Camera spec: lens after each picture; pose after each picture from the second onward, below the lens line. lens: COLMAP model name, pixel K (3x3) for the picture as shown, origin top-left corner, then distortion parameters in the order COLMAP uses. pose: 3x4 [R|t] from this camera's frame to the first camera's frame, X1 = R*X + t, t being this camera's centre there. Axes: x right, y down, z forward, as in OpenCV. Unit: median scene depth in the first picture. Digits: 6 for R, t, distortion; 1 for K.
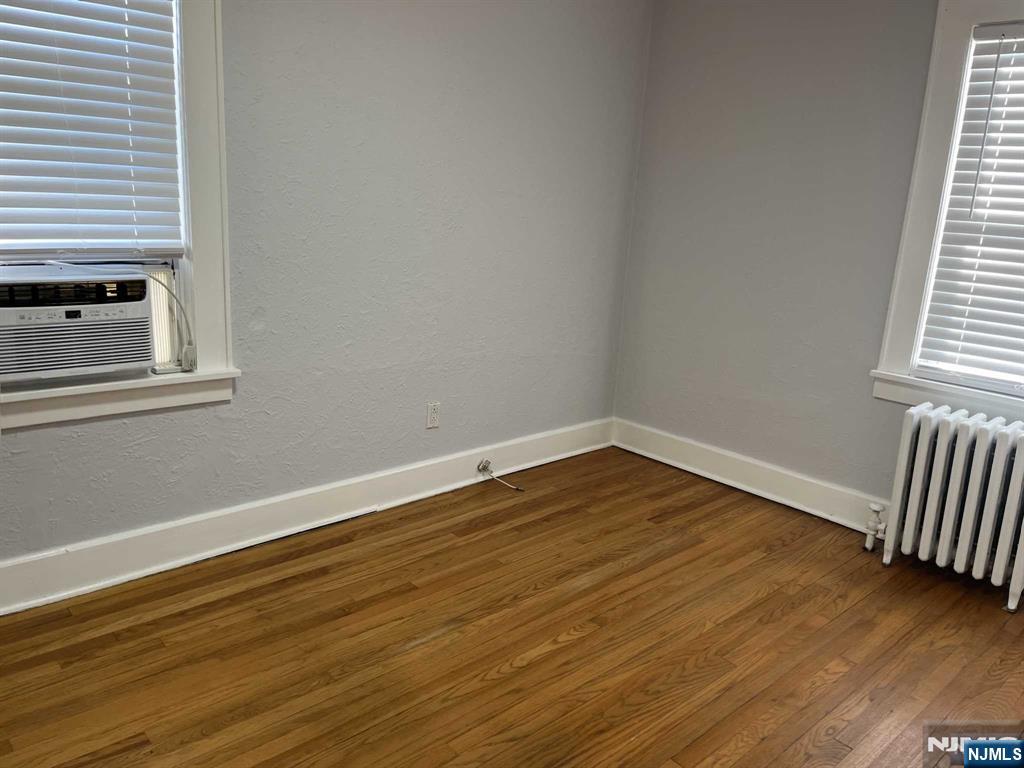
lens RADIAL K [[776.2, 0, 522.8], [0, 776.2, 384.7], [0, 0, 1]] dist [0.067055, -0.079830]
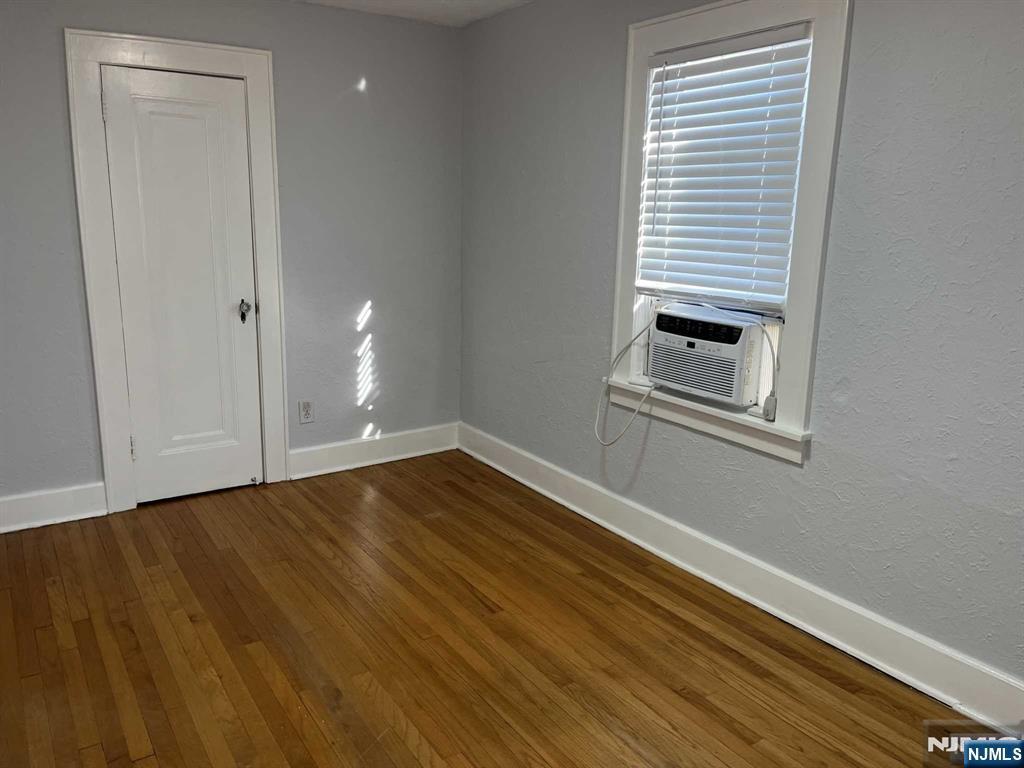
lens RADIAL K [[776.2, 0, 512.4], [0, 776.2, 379.0], [0, 0, 1]] dist [0.067055, -0.079830]
pose [[-0.157804, 0.149398, -0.976104, 0.670553], [-0.264656, 0.945926, 0.187565, -0.184627], [0.951344, 0.287930, -0.109731, 0.821540]]
